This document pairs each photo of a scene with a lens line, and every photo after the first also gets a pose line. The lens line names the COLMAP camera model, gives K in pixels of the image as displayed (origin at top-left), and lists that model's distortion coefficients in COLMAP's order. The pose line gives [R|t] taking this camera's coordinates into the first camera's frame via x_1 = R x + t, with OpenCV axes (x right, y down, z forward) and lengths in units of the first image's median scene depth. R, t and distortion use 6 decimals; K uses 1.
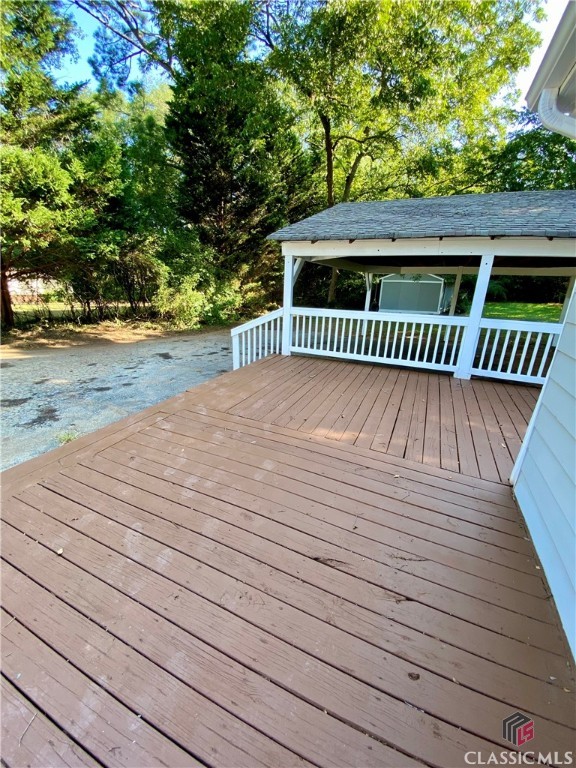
lens RADIAL K [[315.7, 0, 290.5], [0, 315.7, 385.0], [0, 0, 1]] dist [0.005587, -0.000262]
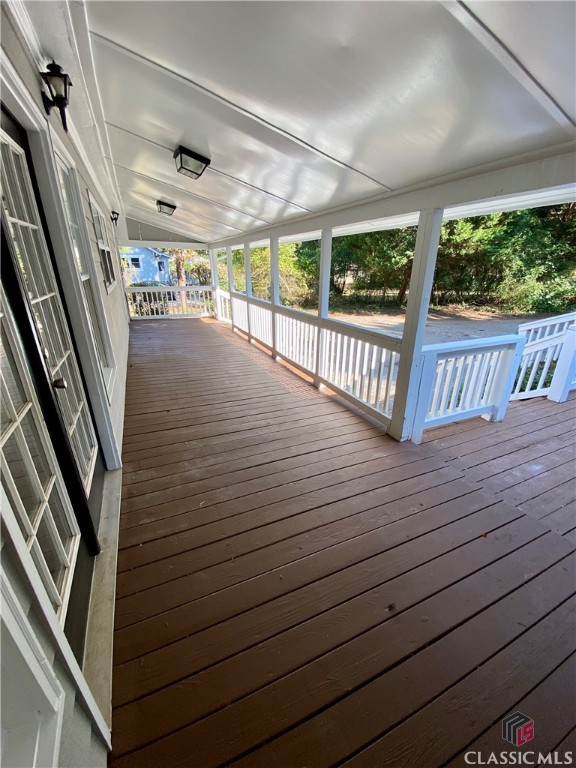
lens RADIAL K [[315.7, 0, 290.5], [0, 315.7, 385.0], [0, 0, 1]] dist [0.005587, -0.000262]
pose [[0.752547, 0.212114, -0.623443, -0.203575], [-0.192538, 0.976209, 0.099726, 0.146954], [0.629764, 0.044987, 0.775483, -0.508414]]
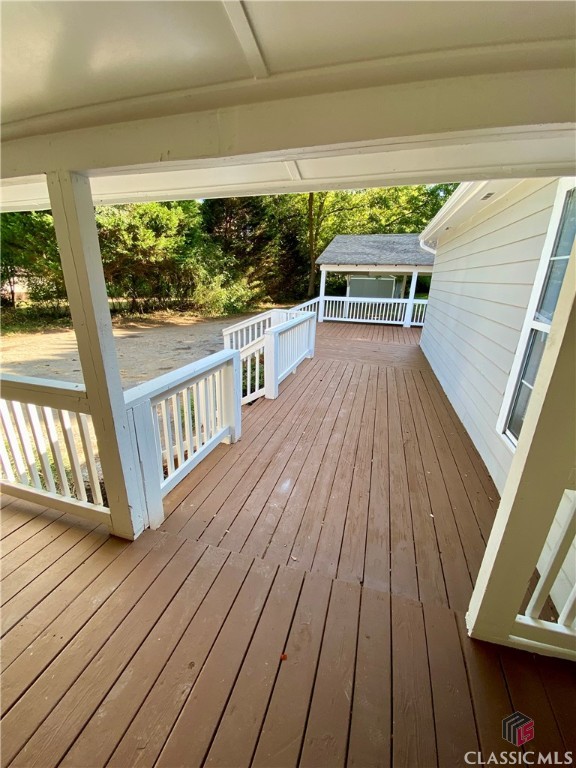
lens RADIAL K [[315.7, 0, 290.5], [0, 315.7, 385.0], [0, 0, 1]] dist [0.005587, -0.000262]
pose [[0.991590, -0.045949, 0.120988, -0.219028], [0.044201, 0.998876, 0.017091, 0.123080], [-0.121637, -0.011599, 0.992507, -0.436944]]
